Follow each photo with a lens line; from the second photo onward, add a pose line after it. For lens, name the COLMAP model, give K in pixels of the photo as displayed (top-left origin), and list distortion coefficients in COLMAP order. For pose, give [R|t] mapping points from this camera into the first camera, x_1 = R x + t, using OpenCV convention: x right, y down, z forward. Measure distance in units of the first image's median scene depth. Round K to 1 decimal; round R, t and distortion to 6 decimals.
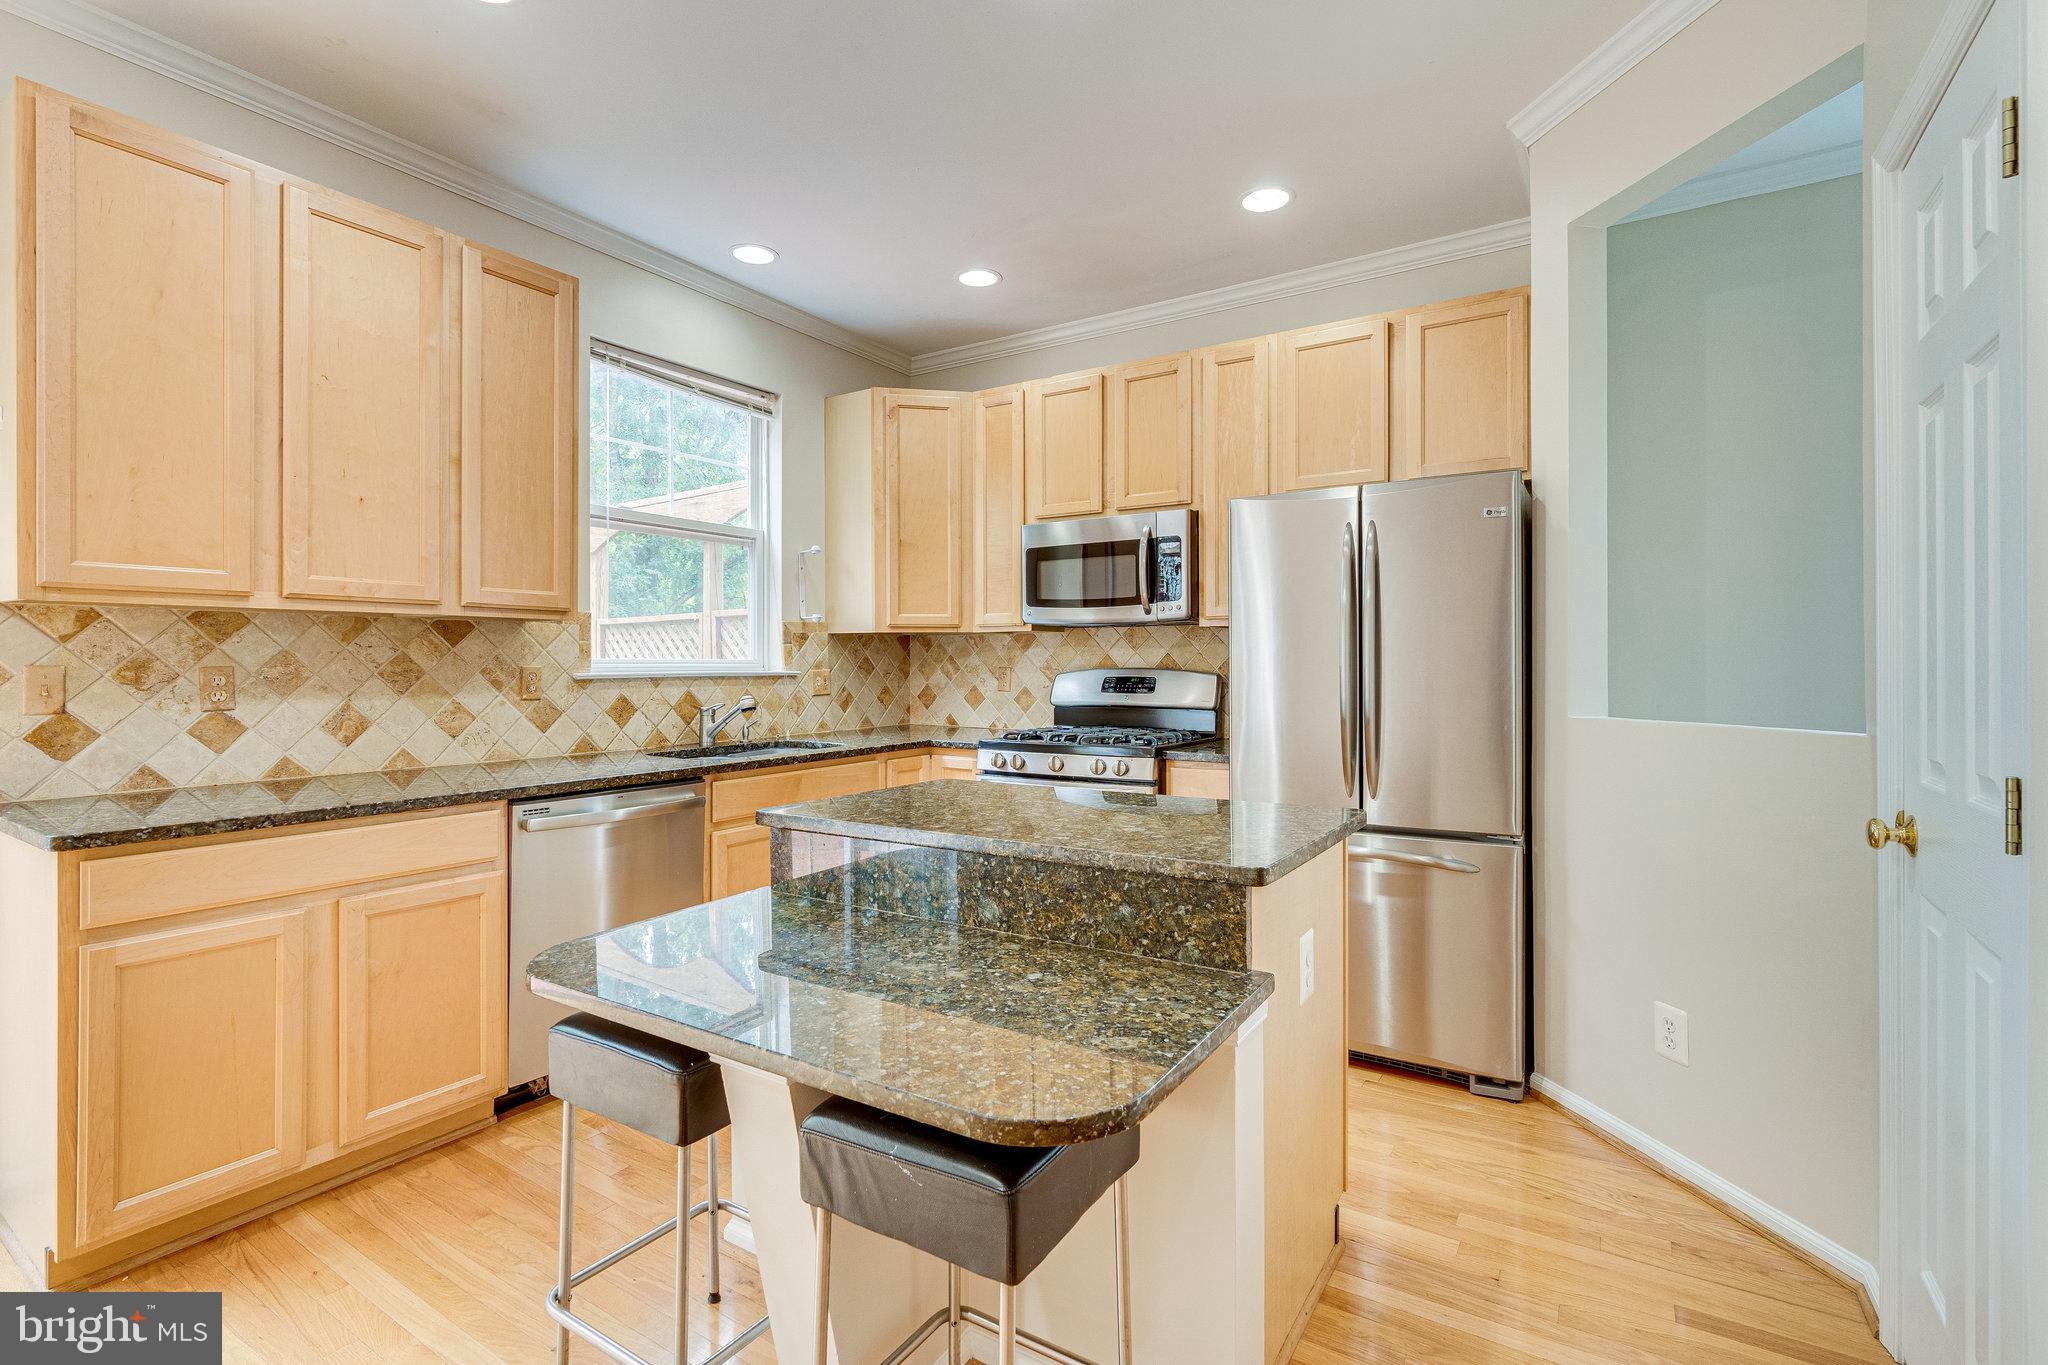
lens RADIAL K [[932.2, 0, 1023.8], [0, 932.2, 665.7], [0, 0, 1]] dist [-0.013619, 0.006036]
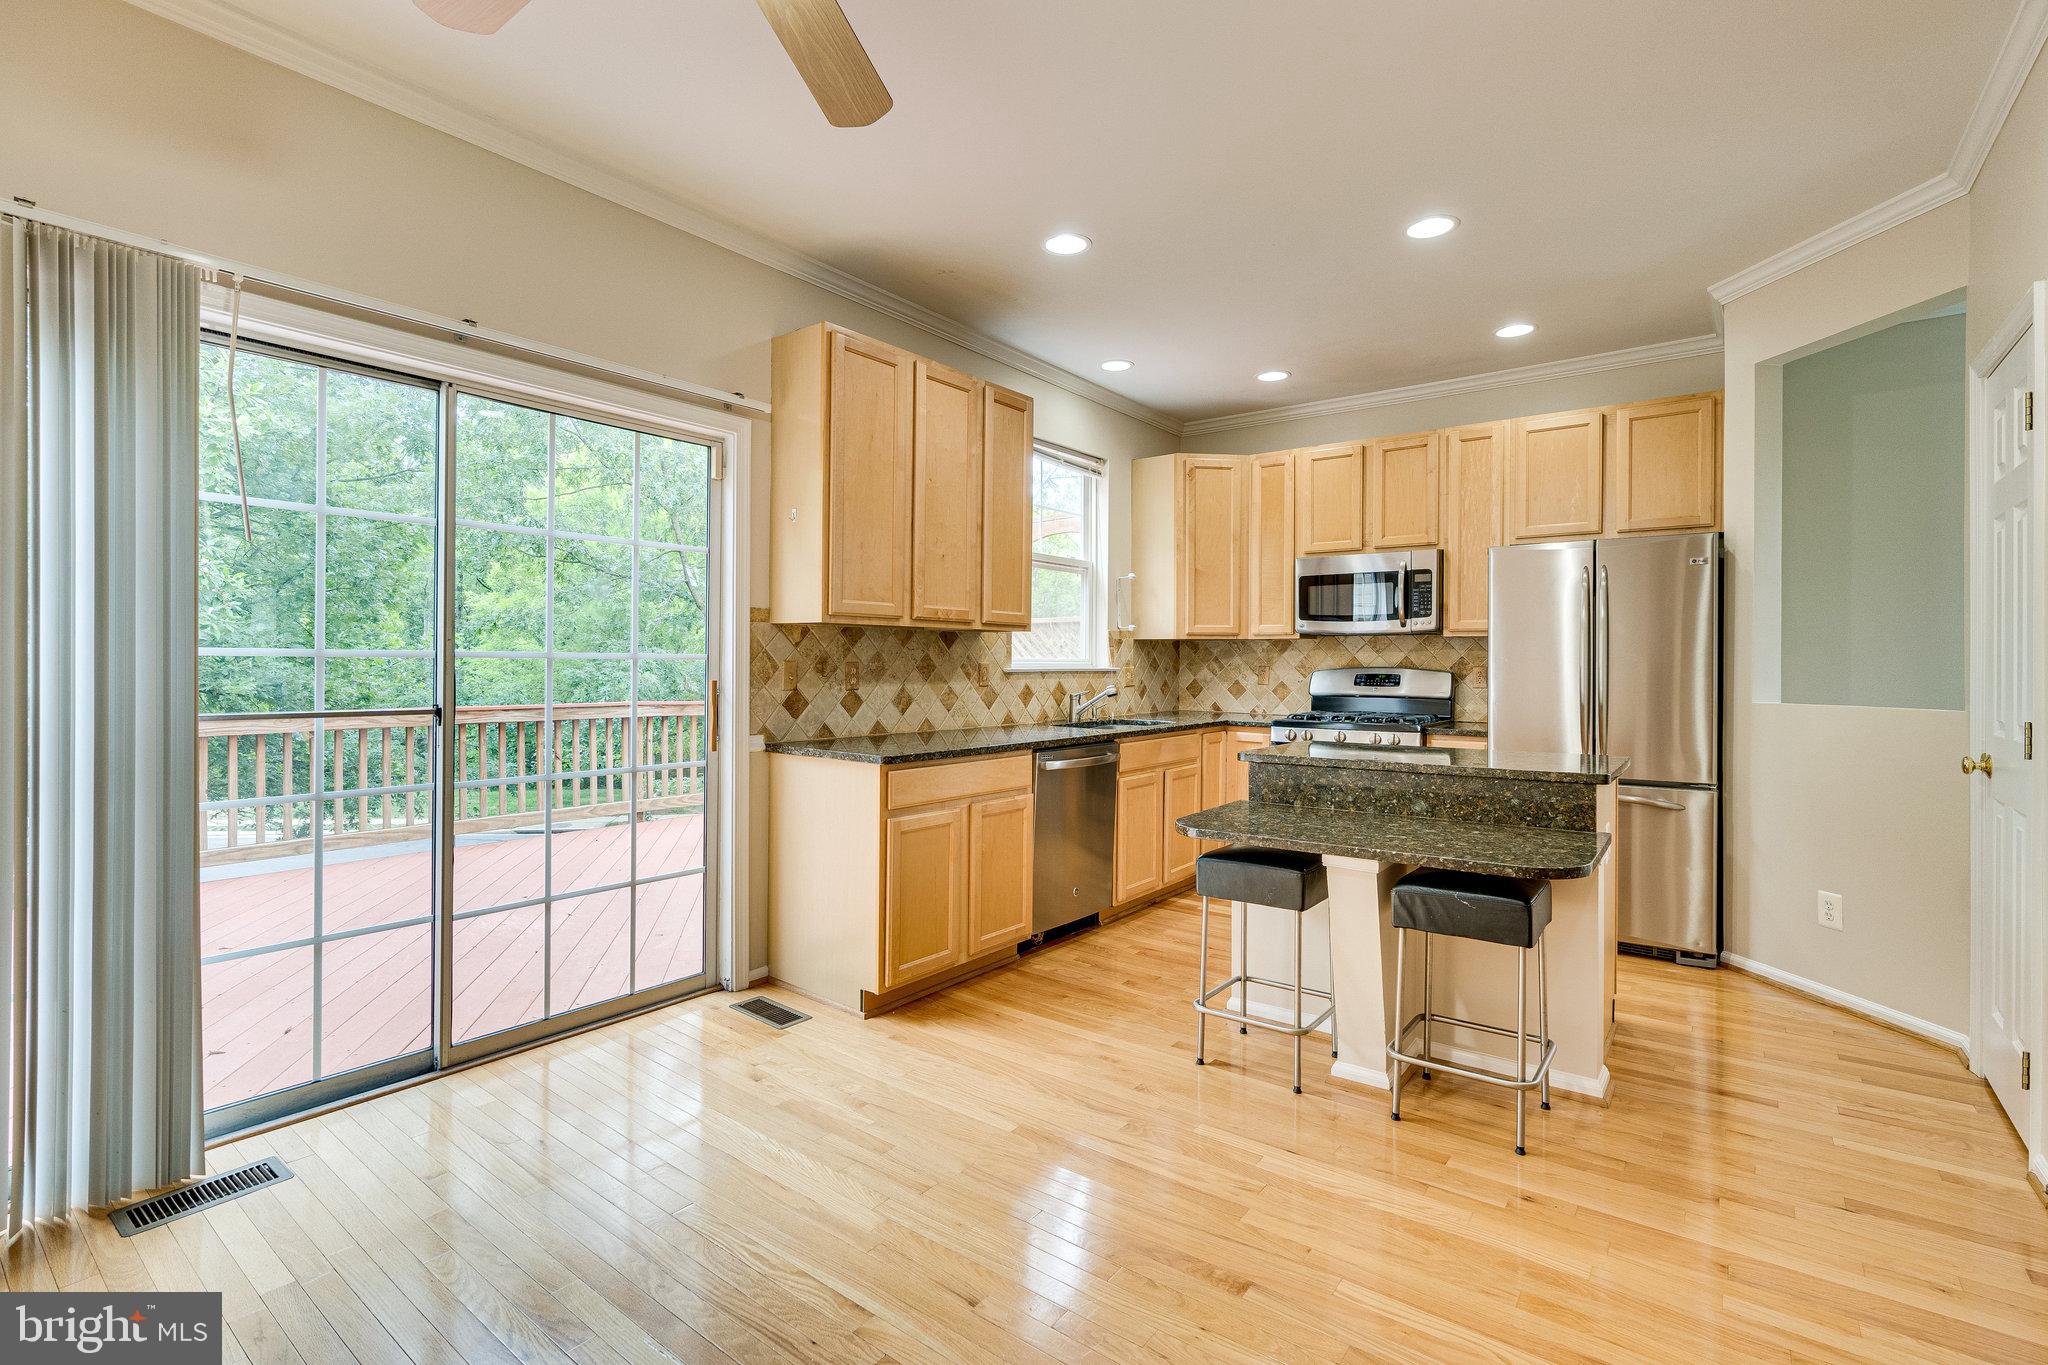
lens RADIAL K [[925.8, 0, 1031.1], [0, 925.8, 664.2], [0, 0, 1]] dist [-0.011949, 0.005418]
pose [[0.996763, 0.006530, -0.080128, -0.322436], [-0.006571, 0.999978, -0.000254, 0.002296], [0.080124, 0.000780, 0.996785, -0.401201]]
